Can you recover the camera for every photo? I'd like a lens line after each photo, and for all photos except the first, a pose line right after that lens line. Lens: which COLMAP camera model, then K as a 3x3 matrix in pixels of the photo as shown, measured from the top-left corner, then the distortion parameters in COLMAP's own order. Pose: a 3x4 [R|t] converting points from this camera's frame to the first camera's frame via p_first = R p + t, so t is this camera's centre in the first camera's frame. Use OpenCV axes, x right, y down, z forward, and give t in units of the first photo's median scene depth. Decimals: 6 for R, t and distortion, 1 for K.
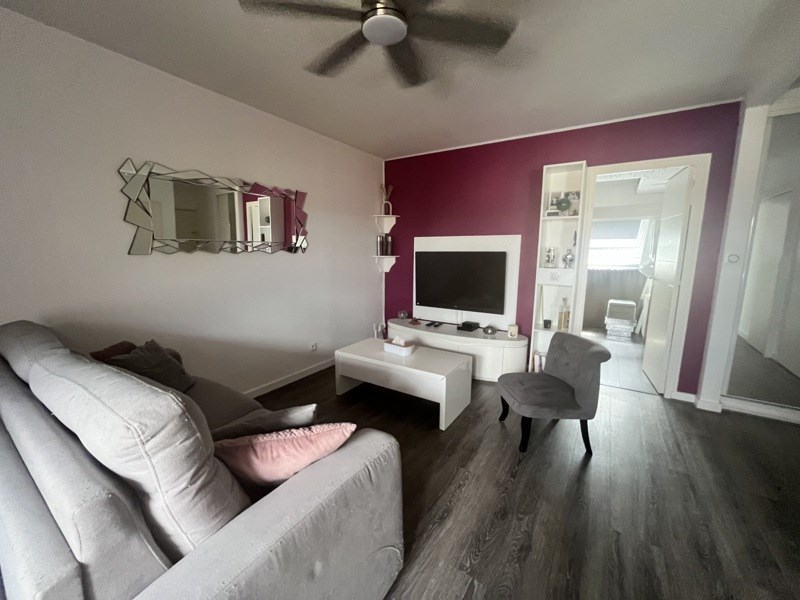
lens RADIAL K [[319.3, 0, 397.7], [0, 319.3, 292.3], [0, 0, 1]] dist [0.001521, 0.000383]
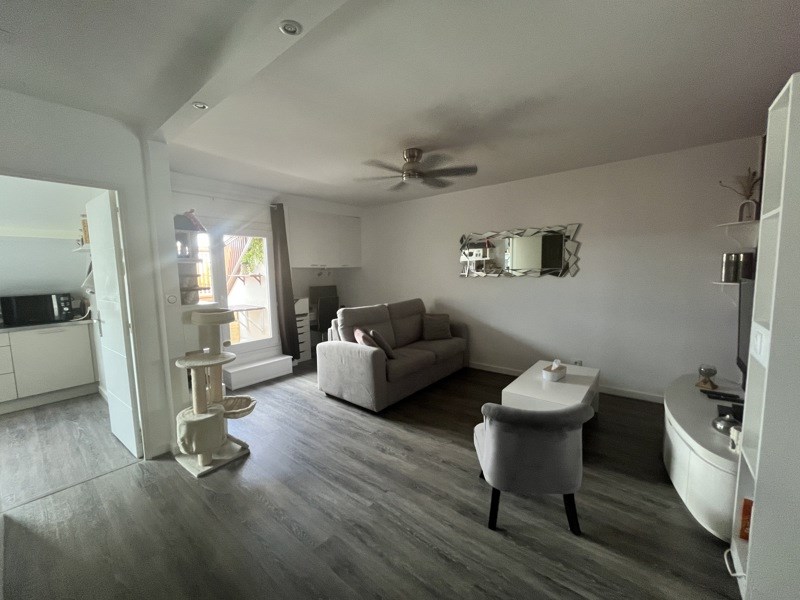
lens RADIAL K [[319.3, 0, 398.8], [0, 319.3, 305.2], [0, 0, 1]] dist [0.001521, 0.000383]
pose [[-0.095592, 0.099540, -0.990431, 1.767673], [-0.120013, 0.986577, 0.110735, -0.153747], [0.988160, 0.129450, -0.082363, 0.979624]]
